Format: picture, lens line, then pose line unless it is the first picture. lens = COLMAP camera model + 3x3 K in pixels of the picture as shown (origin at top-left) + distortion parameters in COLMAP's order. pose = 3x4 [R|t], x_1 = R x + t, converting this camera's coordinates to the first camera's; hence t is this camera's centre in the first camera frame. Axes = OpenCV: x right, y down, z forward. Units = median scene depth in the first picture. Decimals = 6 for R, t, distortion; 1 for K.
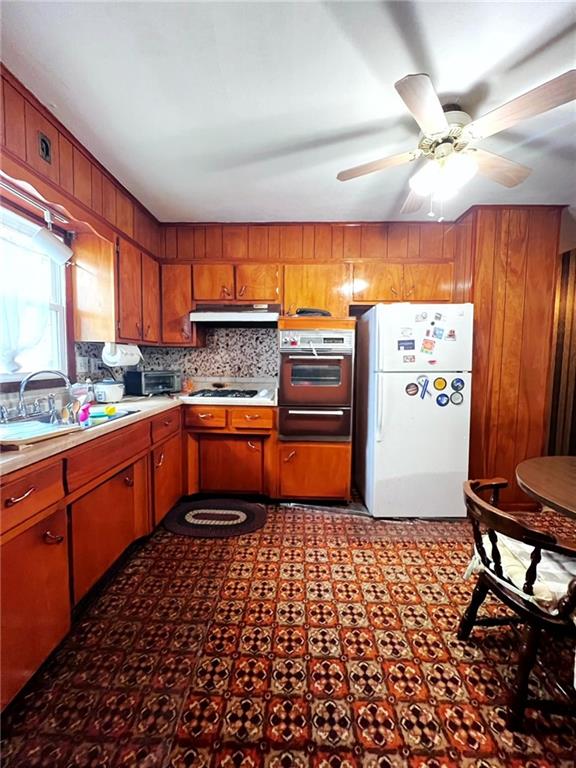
lens RADIAL K [[306.3, 0, 297.9], [0, 306.3, 379.6], [0, 0, 1]] dist [-0.005603, 0.001987]
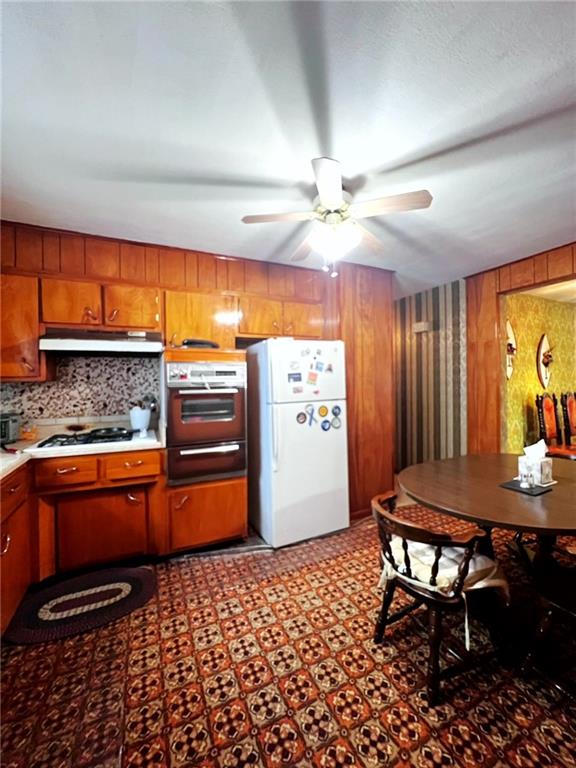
lens RADIAL K [[306.3, 0, 291.2], [0, 306.3, 381.1], [0, 0, 1]] dist [-0.005603, 0.001987]
pose [[0.897241, -0.020508, 0.441065, -0.134551], [0.049687, 0.997265, -0.054707, -0.040884], [-0.438737, 0.071001, 0.895806, 0.034178]]
